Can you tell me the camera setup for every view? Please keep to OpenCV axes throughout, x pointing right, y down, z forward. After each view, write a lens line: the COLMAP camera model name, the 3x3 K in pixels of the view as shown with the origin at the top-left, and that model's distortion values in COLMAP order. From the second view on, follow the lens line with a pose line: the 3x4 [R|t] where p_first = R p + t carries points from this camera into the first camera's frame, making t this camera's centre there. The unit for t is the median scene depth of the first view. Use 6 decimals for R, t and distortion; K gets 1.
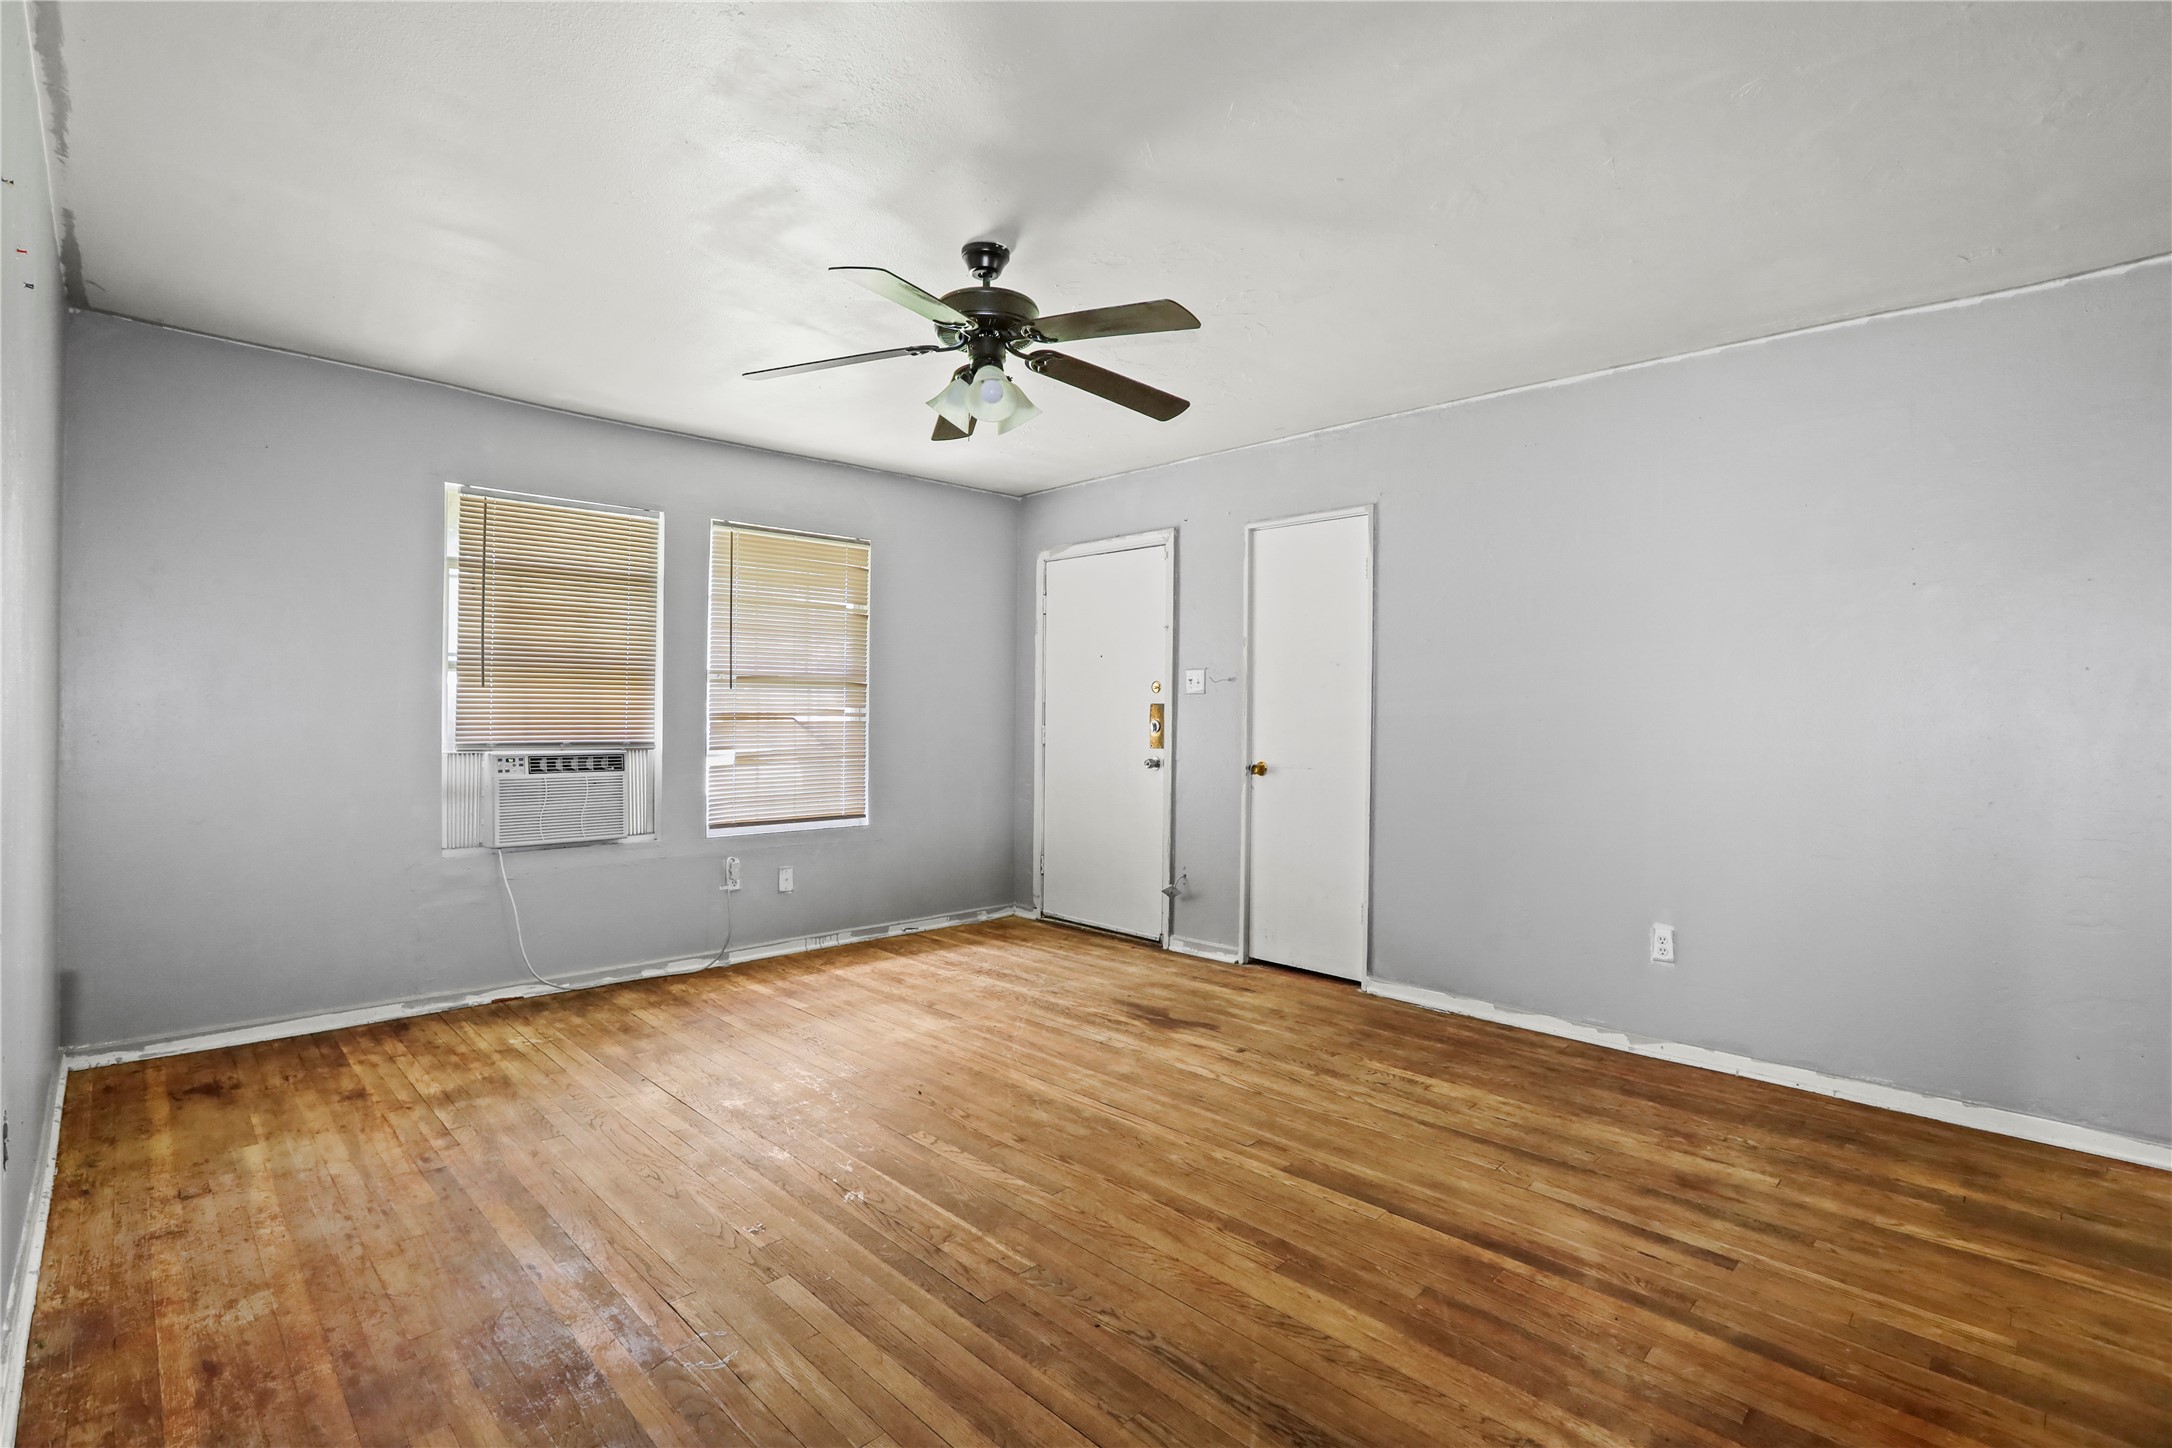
lens RADIAL K [[979.1, 0, 1067.2], [0, 979.1, 711.0], [0, 0, 1]] dist [-0.043456, 0.002086]
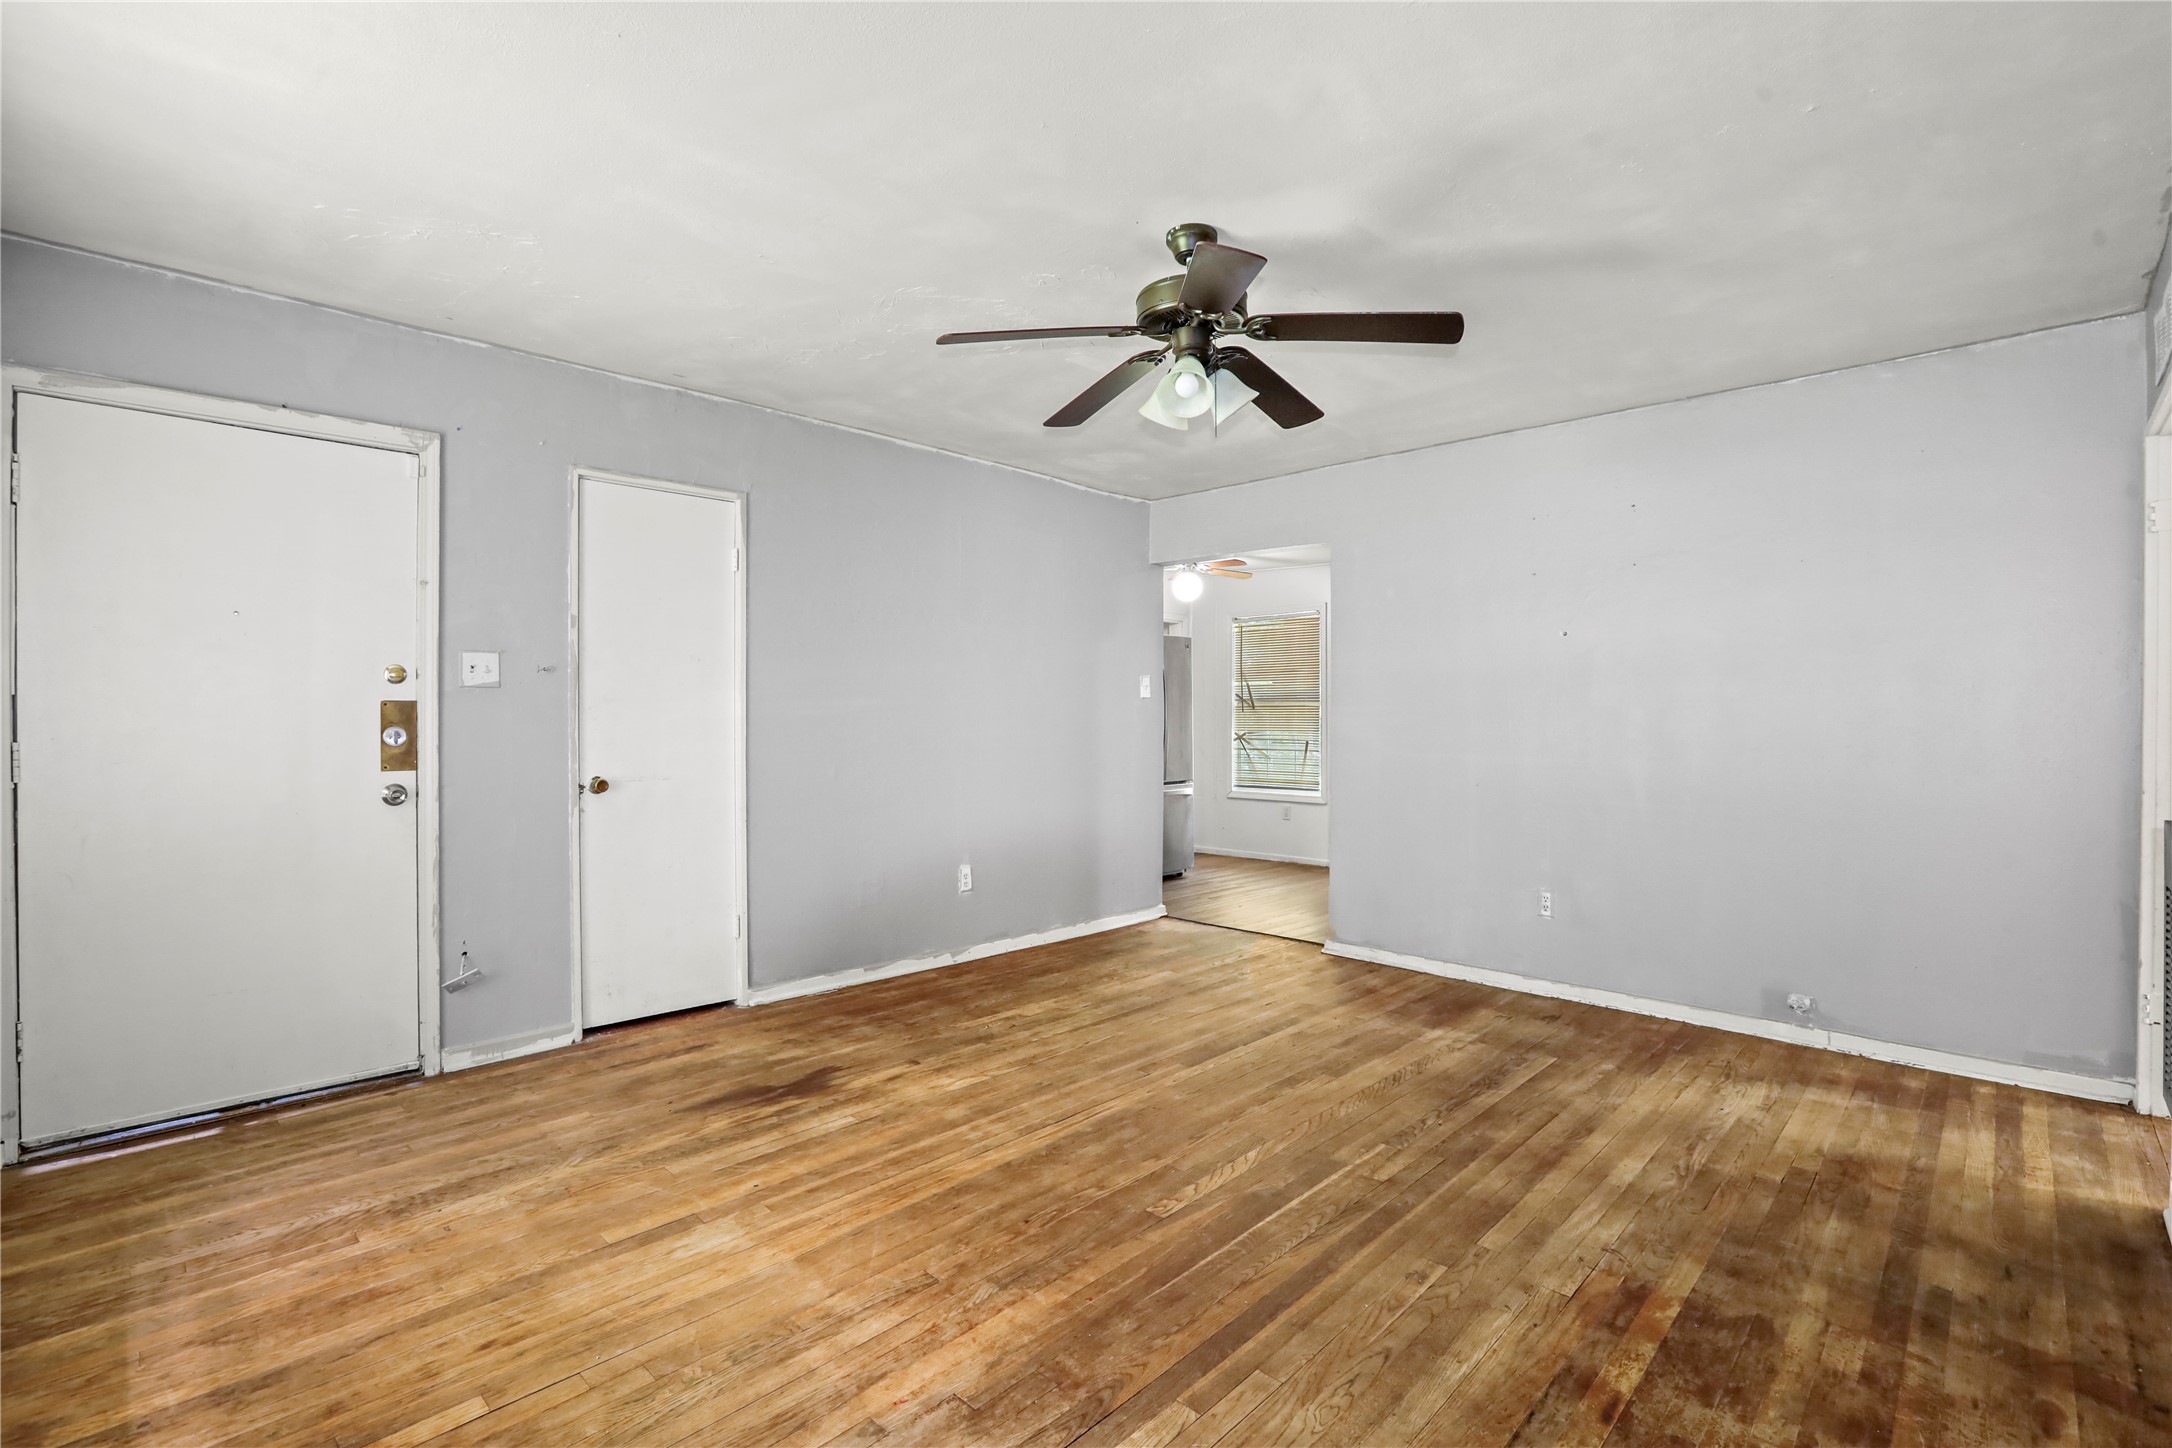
lens RADIAL K [[979.1, 0, 1064.2], [0, 979.1, 732.4], [0, 0, 1]] dist [-0.043456, 0.002086]
pose [[0.001266, -0.027086, 0.999632, -0.758758], [-0.007356, 0.999606, 0.027095, -0.009832], [-0.999972, -0.007387, 0.001066, 0.818261]]
